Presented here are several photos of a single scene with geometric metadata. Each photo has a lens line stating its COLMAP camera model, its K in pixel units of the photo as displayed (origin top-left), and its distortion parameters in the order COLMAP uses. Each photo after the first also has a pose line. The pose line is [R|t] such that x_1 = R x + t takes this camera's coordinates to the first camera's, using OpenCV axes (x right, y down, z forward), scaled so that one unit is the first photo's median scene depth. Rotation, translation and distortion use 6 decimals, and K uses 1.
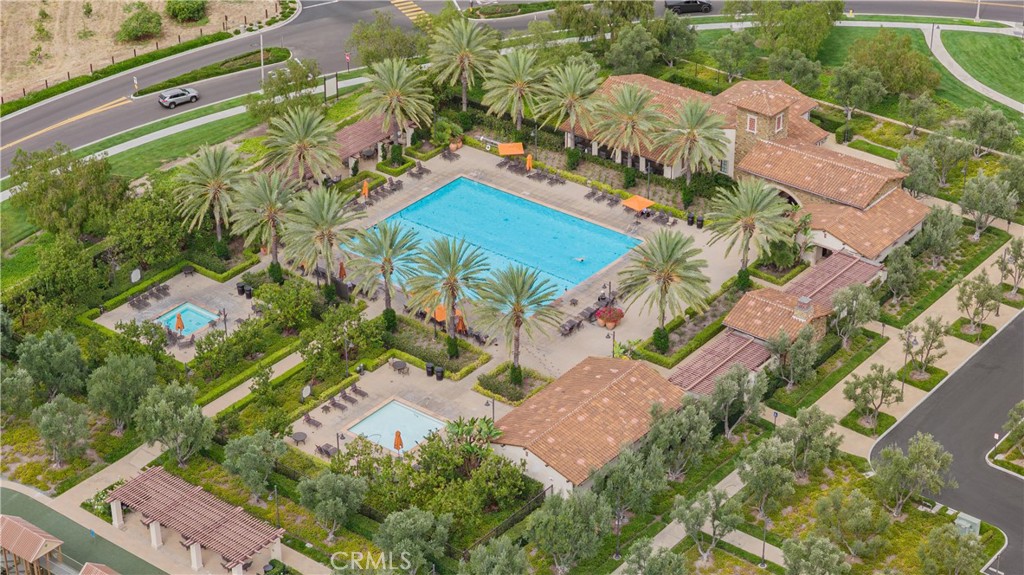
lens RADIAL K [[2096.2, 0, 512.0], [0, 2096.2, 287.5], [0, 0, 1]] dist [-0.075586, -0.243071]
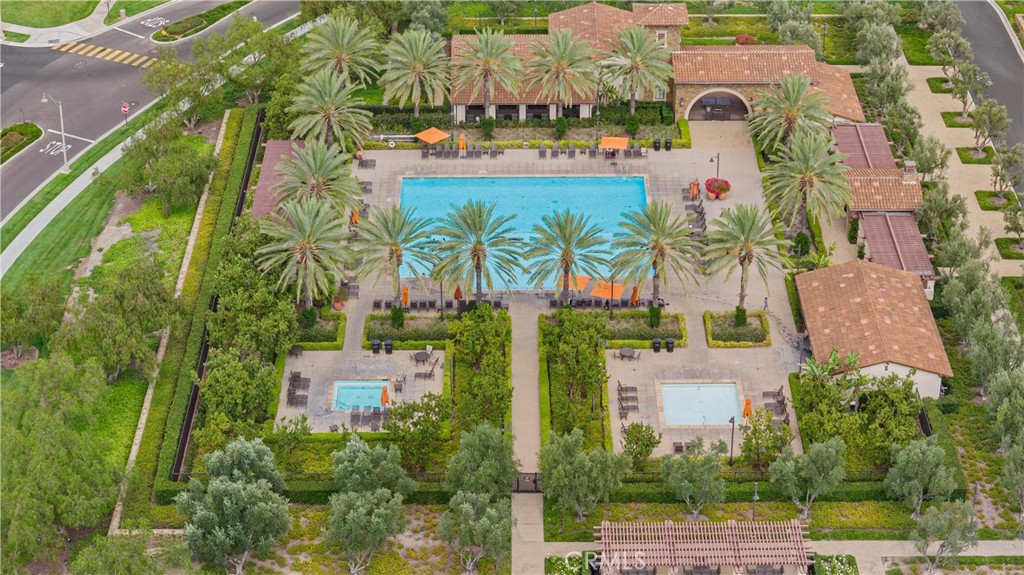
lens RADIAL K [[2096.2, 0, 512.0], [0, 2096.2, 287.5], [0, 0, 1]] dist [-0.075586, -0.243071]
pose [[0.789689, -0.312395, 0.528016, -0.507815], [0.310048, 0.945870, 0.095912, -0.084152], [-0.529397, 0.087970, 0.843801, 0.205435]]
